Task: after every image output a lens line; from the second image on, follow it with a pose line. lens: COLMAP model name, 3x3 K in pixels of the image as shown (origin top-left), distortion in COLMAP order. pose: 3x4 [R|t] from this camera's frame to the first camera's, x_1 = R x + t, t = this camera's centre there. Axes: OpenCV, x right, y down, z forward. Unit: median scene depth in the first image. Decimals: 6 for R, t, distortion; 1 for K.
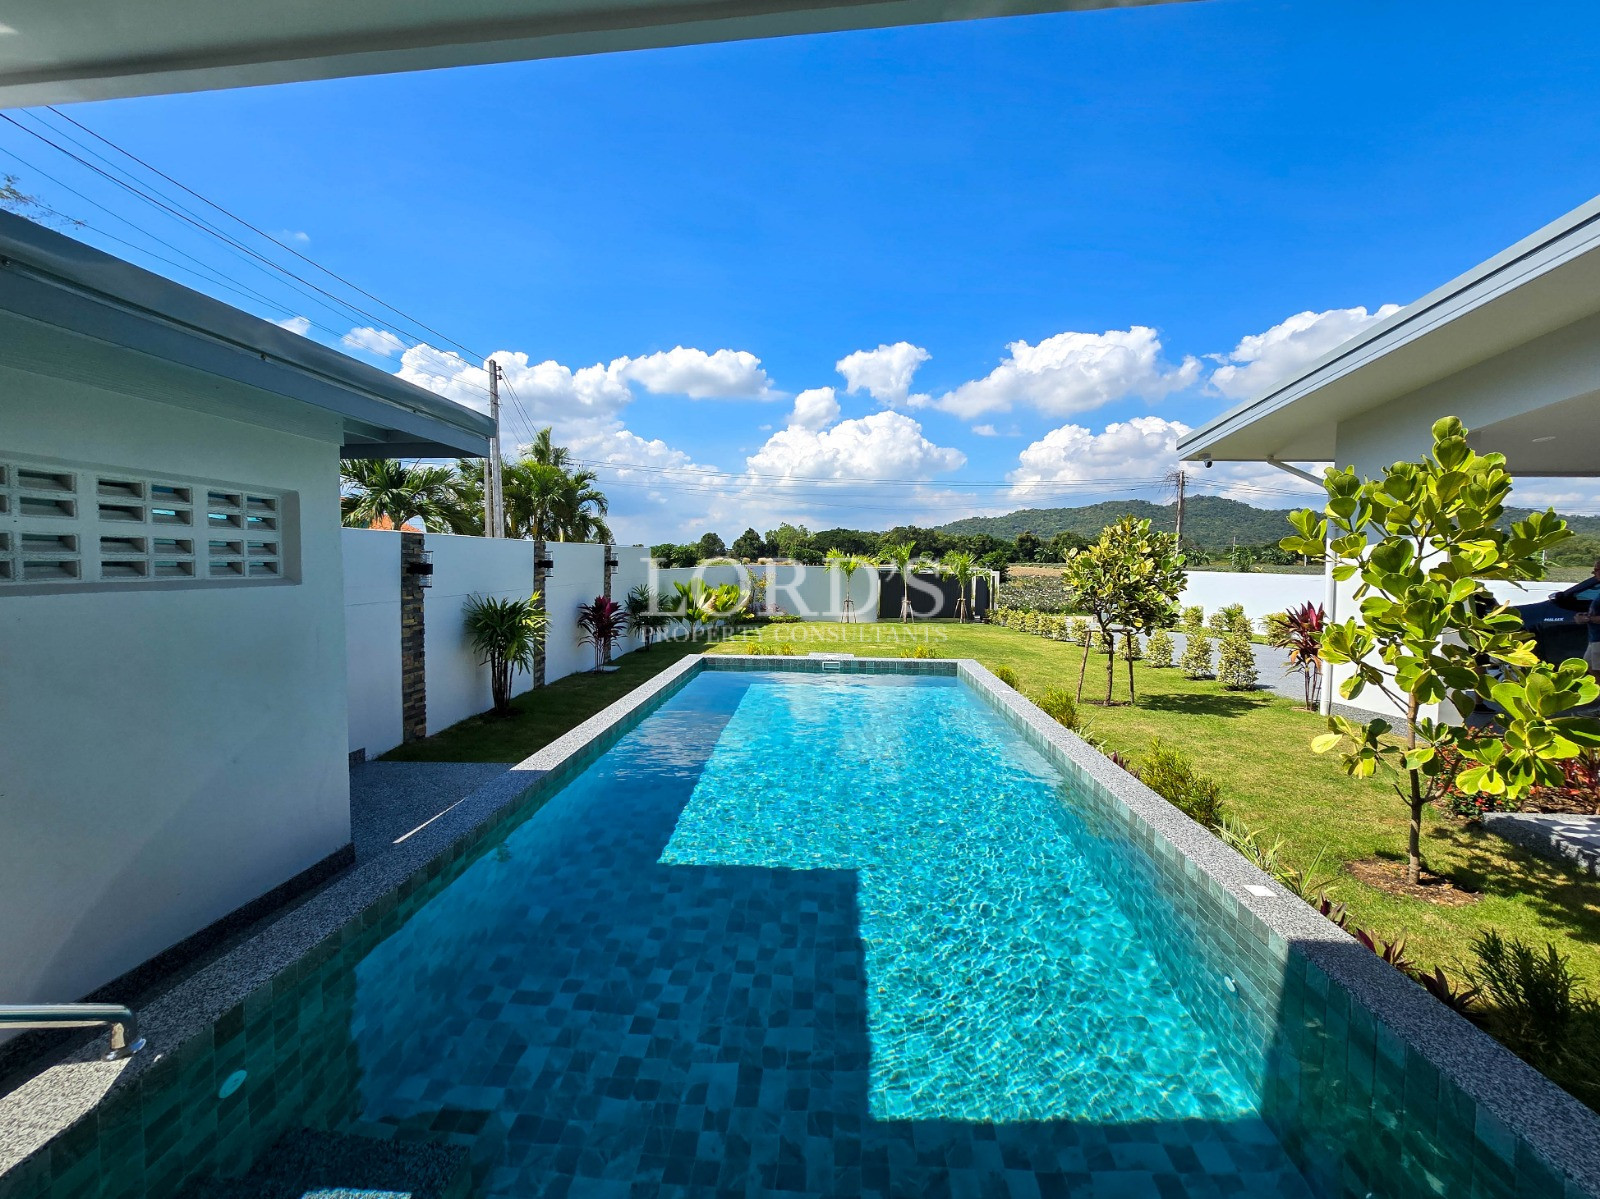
lens RADIAL K [[682.1, 0, 795.3], [0, 682.1, 605.4], [0, 0, 1]] dist [-0.000500, -0.000357]
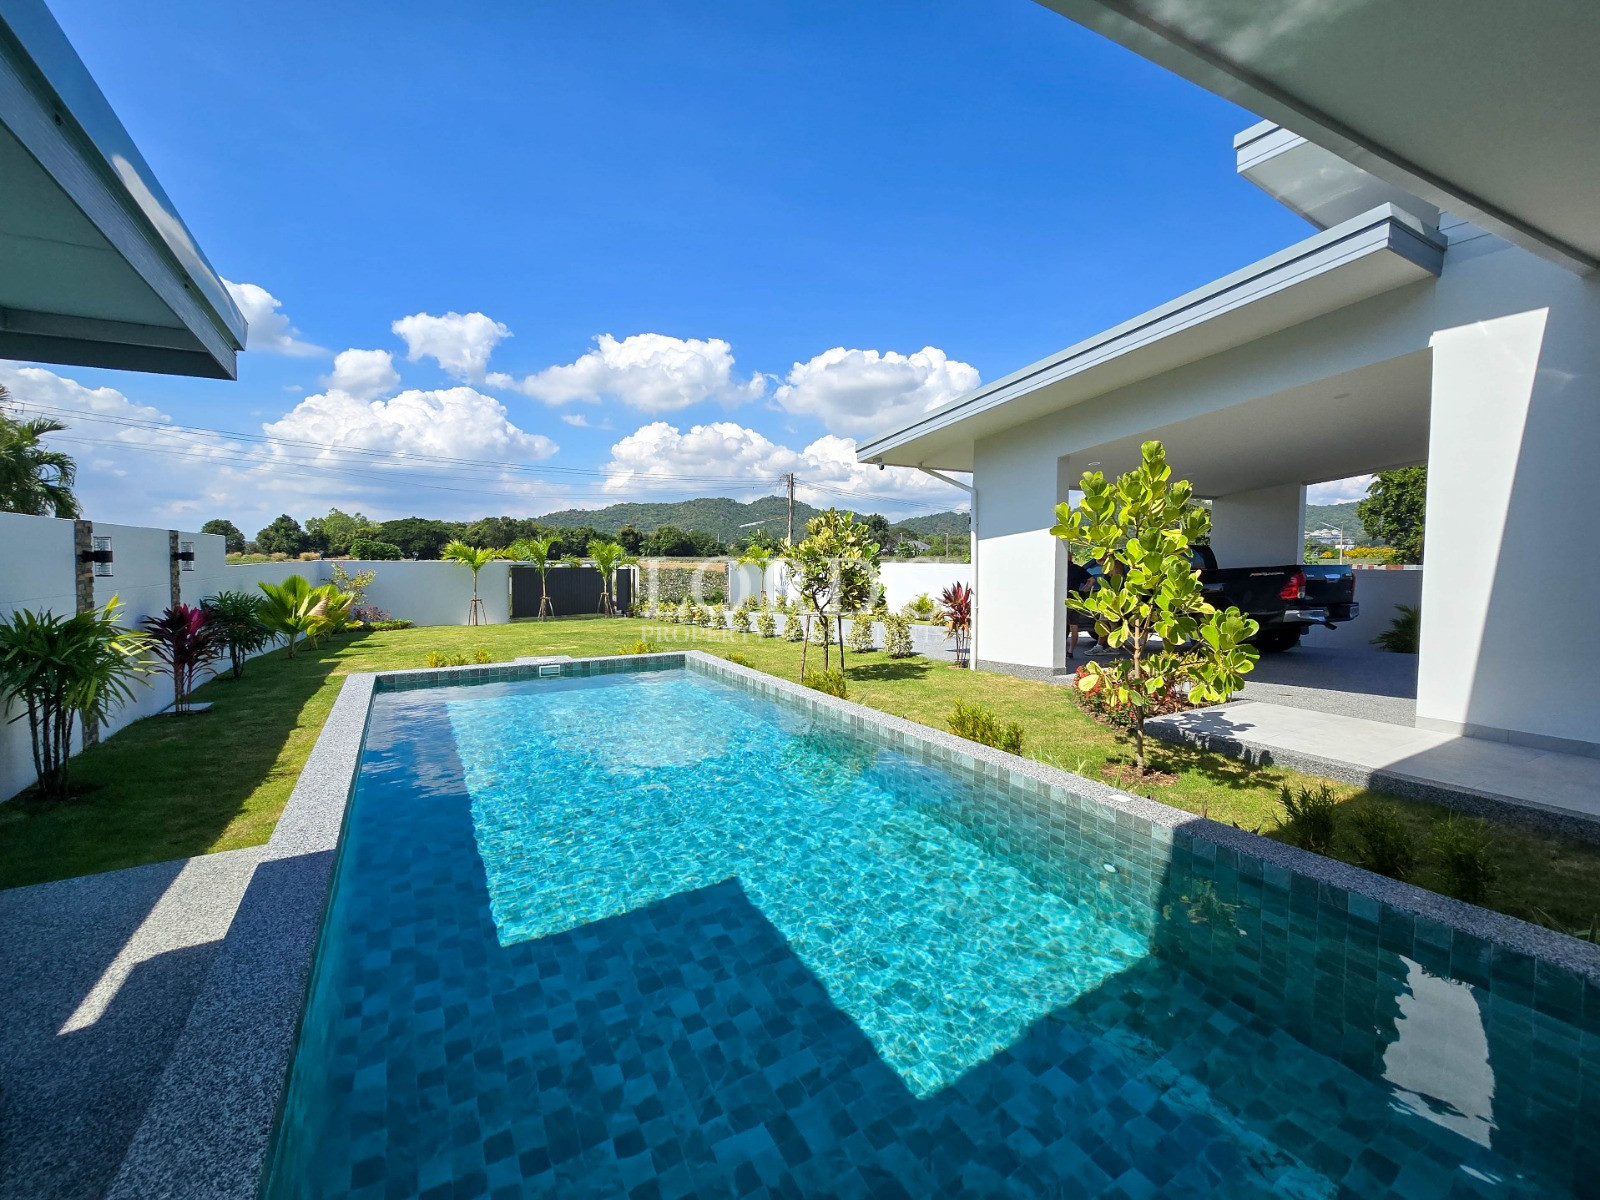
lens RADIAL K [[696.0, 0, 808.1], [0, 696.0, 600.5], [0, 0, 1]] dist [-0.000831, -0.000876]
pose [[0.833270, -0.042095, 0.551261, -0.139646], [0.042097, 0.999033, 0.012655, 0.001299], [-0.551261, 0.012661, 0.834237, 0.060546]]
